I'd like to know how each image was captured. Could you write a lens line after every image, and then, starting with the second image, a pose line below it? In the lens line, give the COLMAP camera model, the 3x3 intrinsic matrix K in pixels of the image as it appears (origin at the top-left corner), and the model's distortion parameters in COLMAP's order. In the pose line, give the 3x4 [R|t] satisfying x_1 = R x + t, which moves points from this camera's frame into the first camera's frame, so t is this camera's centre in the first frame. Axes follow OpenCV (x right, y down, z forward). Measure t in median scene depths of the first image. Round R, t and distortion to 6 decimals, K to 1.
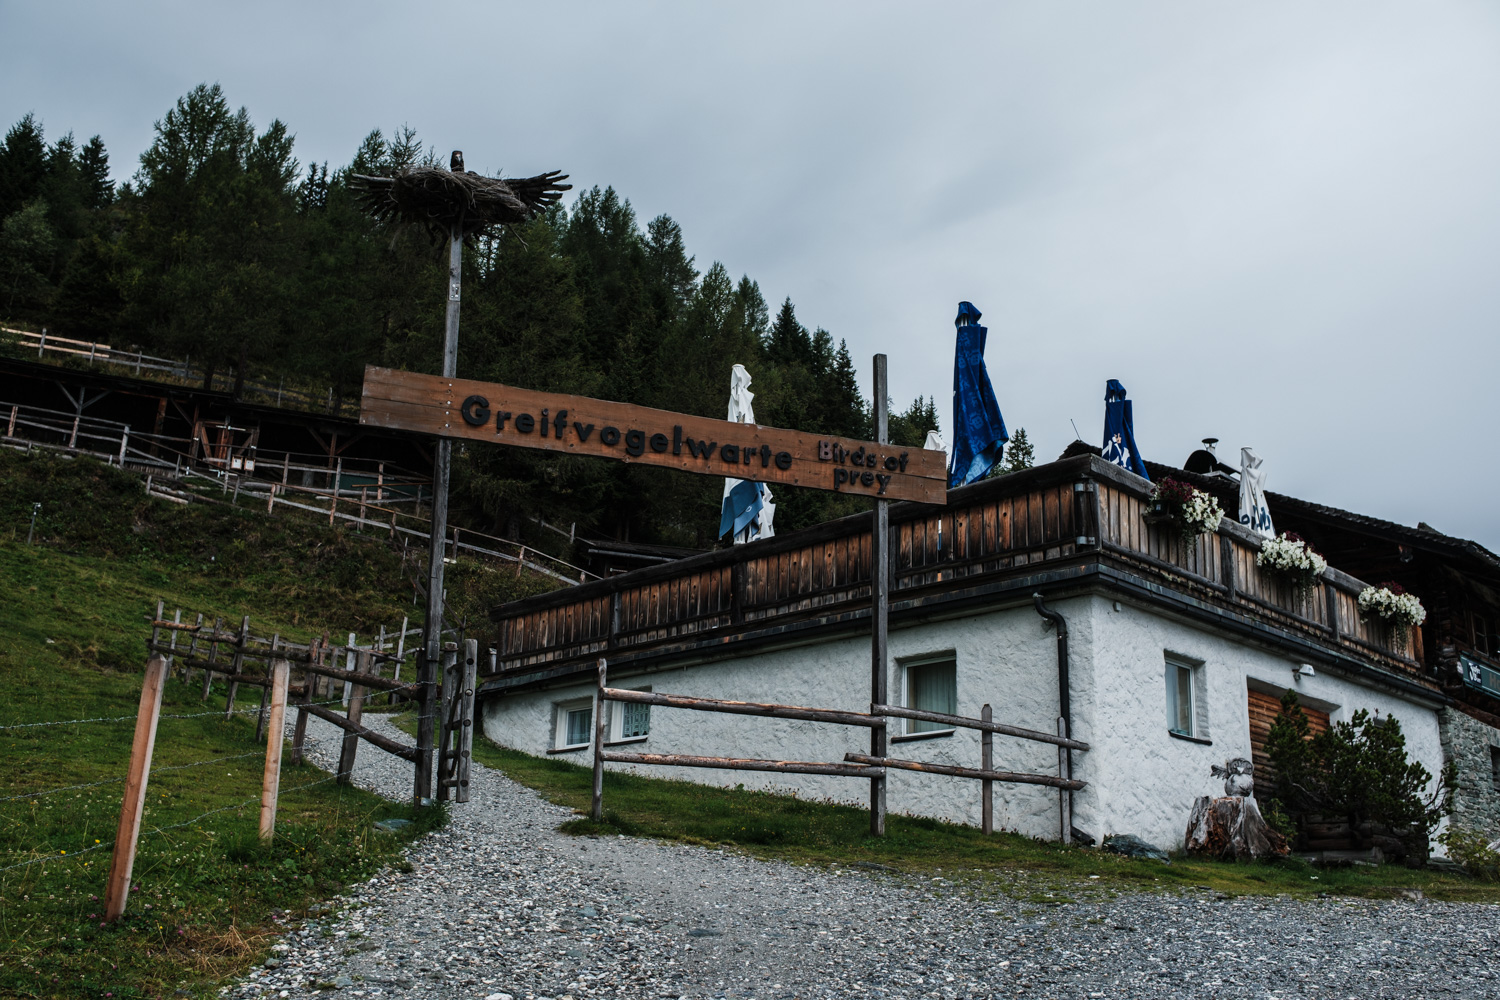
lens RADIAL K [[1482.8, 0, 750.0], [0, 1482.8, 500.0], [0, 0, 1]] dist [-0.137683, 0.217705]
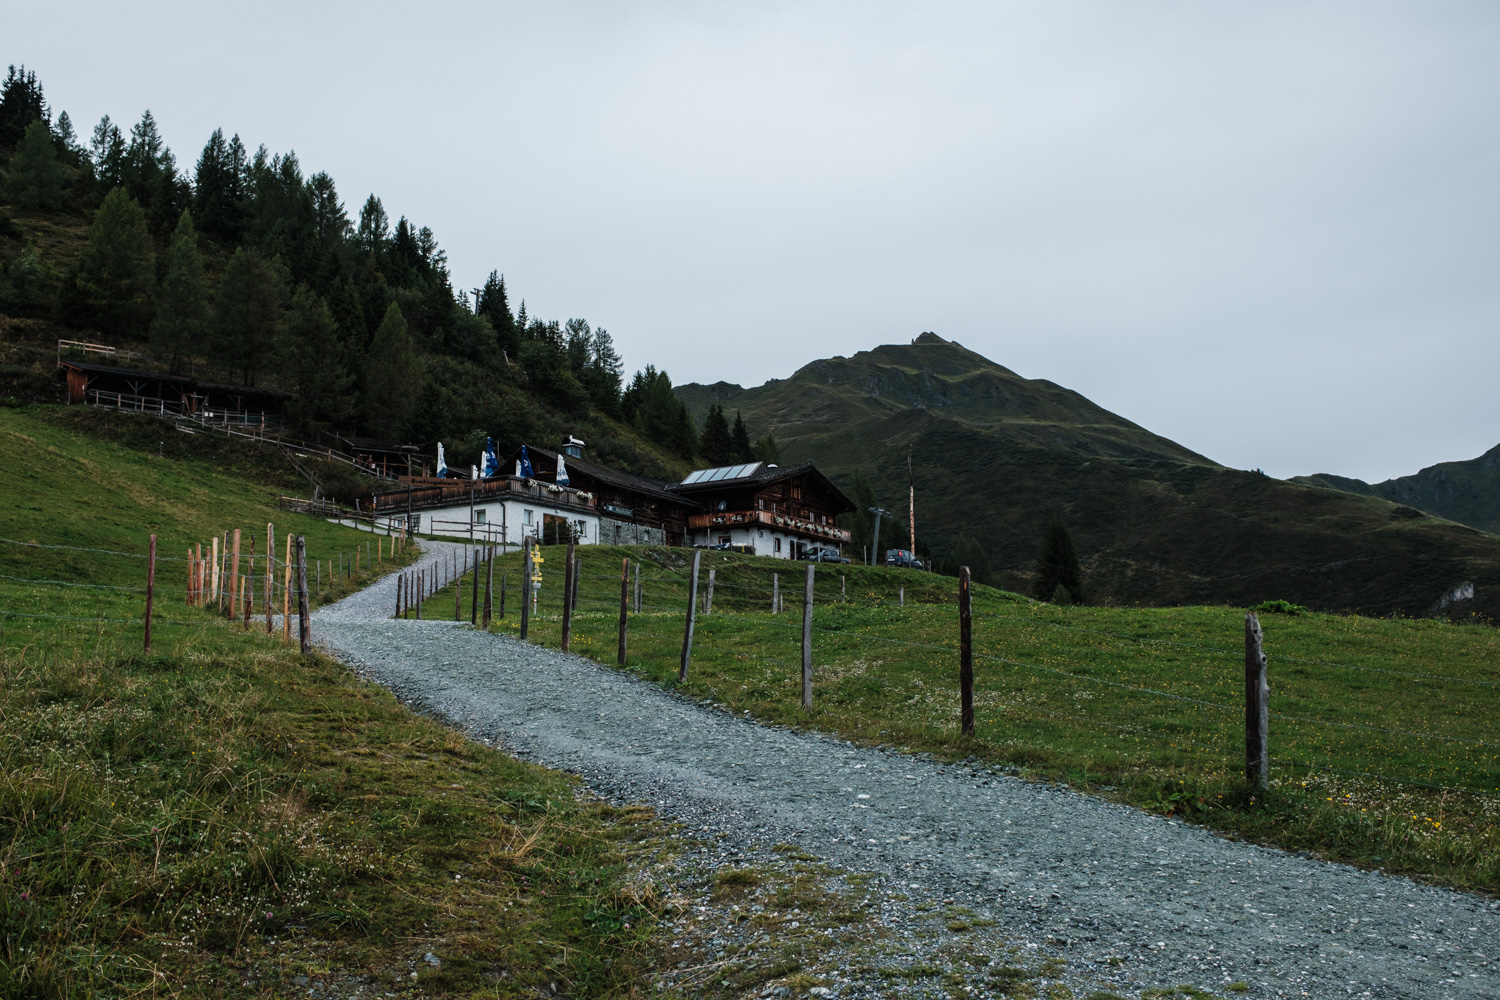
lens RADIAL K [[1482.8, 0, 750.0], [0, 1482.8, 500.0], [0, 0, 1]] dist [-0.137683, 0.217705]
pose [[0.960655, -0.009128, 0.277595, -0.355959], [-0.034211, 0.987960, 0.150878, -0.644146], [-0.275630, -0.154438, 0.948776, -3.625493]]
